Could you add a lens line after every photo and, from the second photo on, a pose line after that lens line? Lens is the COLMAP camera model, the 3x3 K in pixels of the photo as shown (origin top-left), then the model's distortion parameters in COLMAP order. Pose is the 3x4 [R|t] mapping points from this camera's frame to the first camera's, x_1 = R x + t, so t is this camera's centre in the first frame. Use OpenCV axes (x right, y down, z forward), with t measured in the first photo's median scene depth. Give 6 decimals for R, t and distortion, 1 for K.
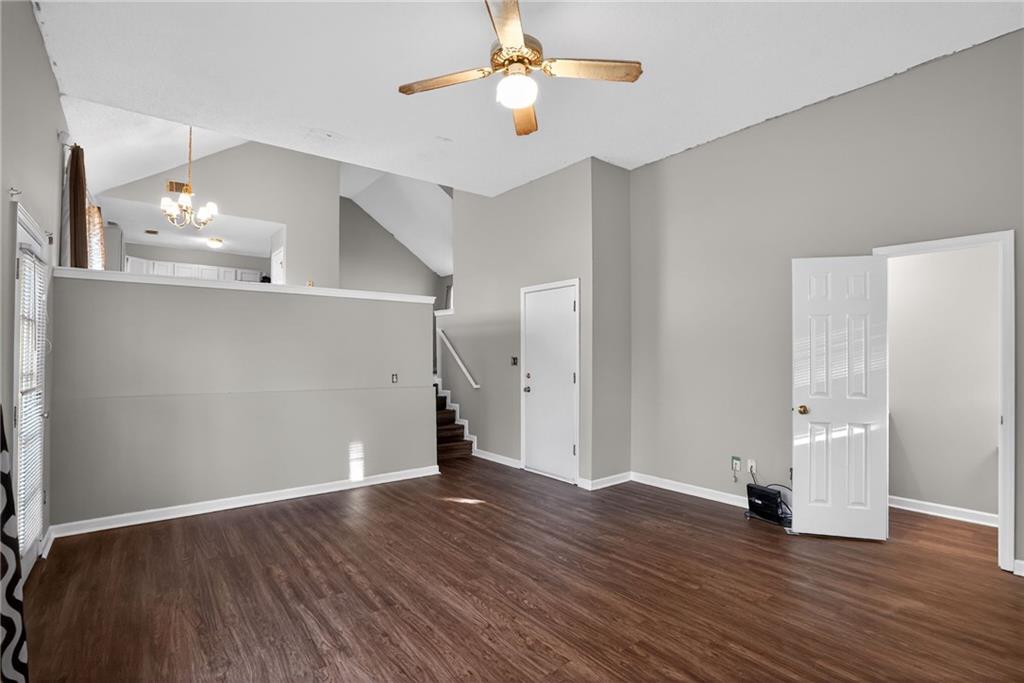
lens RADIAL K [[488.6, 0, 514.5], [0, 488.6, 338.8], [0, 0, 1]] dist [-0.058550, 0.026687]
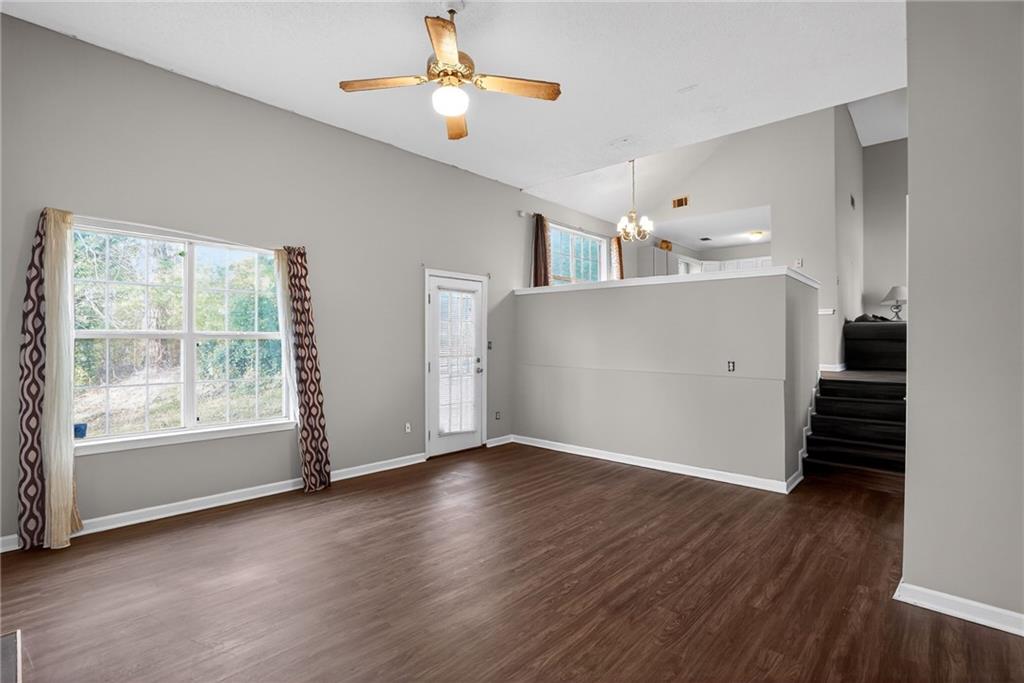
lens RADIAL K [[484.5, 0, 514.9], [0, 484.5, 327.4], [0, 0, 1]] dist [-0.030711, 0.000093]
pose [[0.158517, -0.022519, -0.987099, 0.977461], [0.025567, 0.999498, -0.018696, 0.029580], [0.987025, -0.022274, 0.159013, 0.841262]]
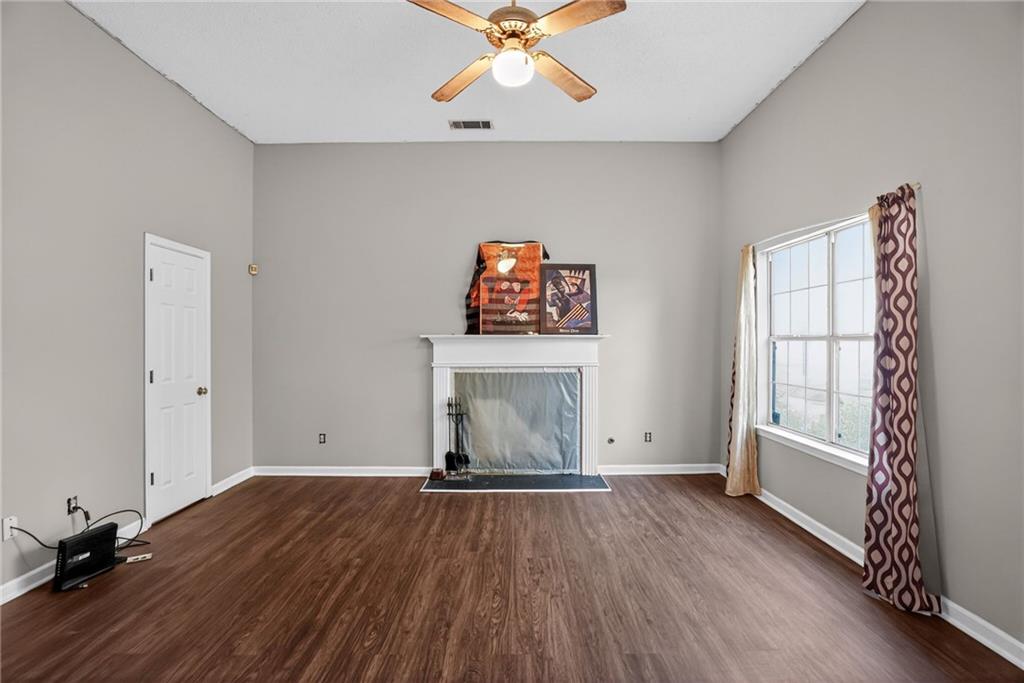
lens RADIAL K [[475.6, 0, 513.5], [0, 475.6, 346.2], [0, 0, 1]] dist [-0.064105, 0.026364]
pose [[-0.785500, -0.003249, 0.618853, -0.496926], [-0.015643, 0.999771, -0.014606, 0.050429], [-0.618664, -0.021153, -0.785371, 1.501229]]
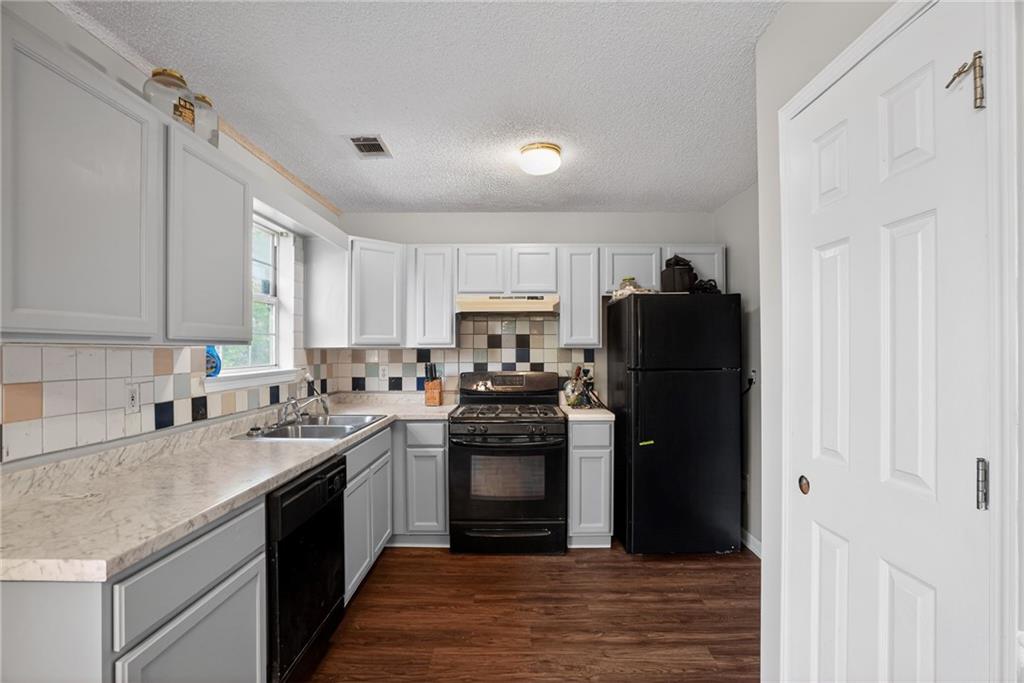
lens RADIAL K [[475.2, 0, 521.5], [0, 475.2, 350.8], [0, 0, 1]] dist [-0.062454, 0.024109]
pose [[0.781252, -0.003514, -0.624205, -1.262635], [0.022794, 0.999478, 0.022902, -0.231963], [0.623799, -0.032120, 0.780925, 2.132178]]
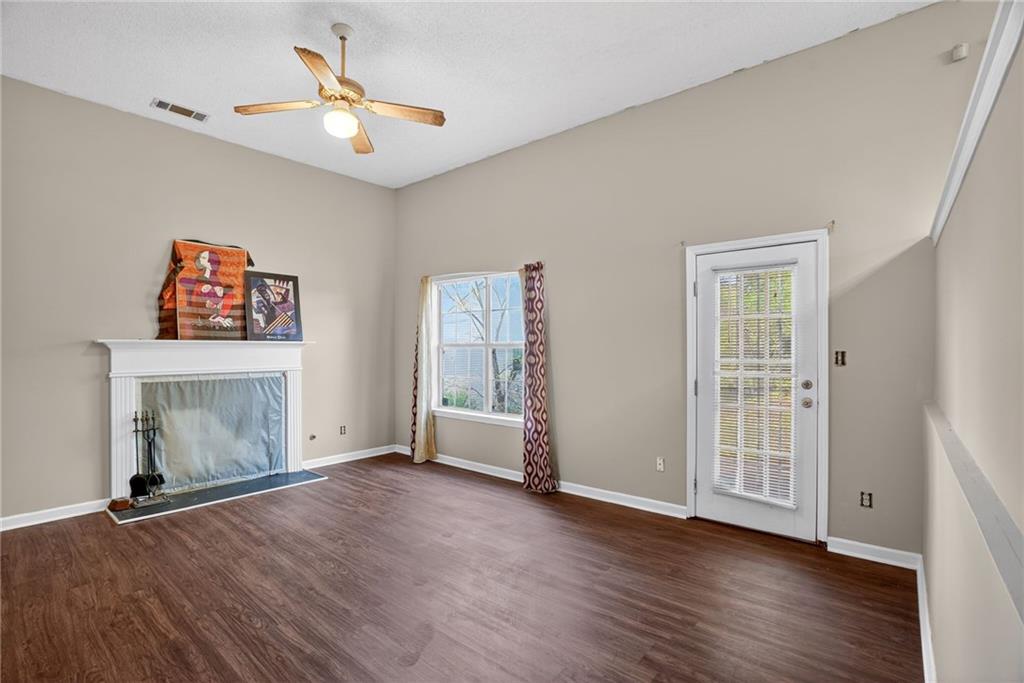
lens RADIAL K [[475.6, 0, 513.5], [0, 475.6, 346.2], [0, 0, 1]] dist [-0.064105, 0.026364]
pose [[-0.979829, 0.001968, -0.199830, -0.153800], [0.008605, 0.999439, -0.032352, 0.064377], [0.199654, -0.033419, -0.979296, 1.911928]]
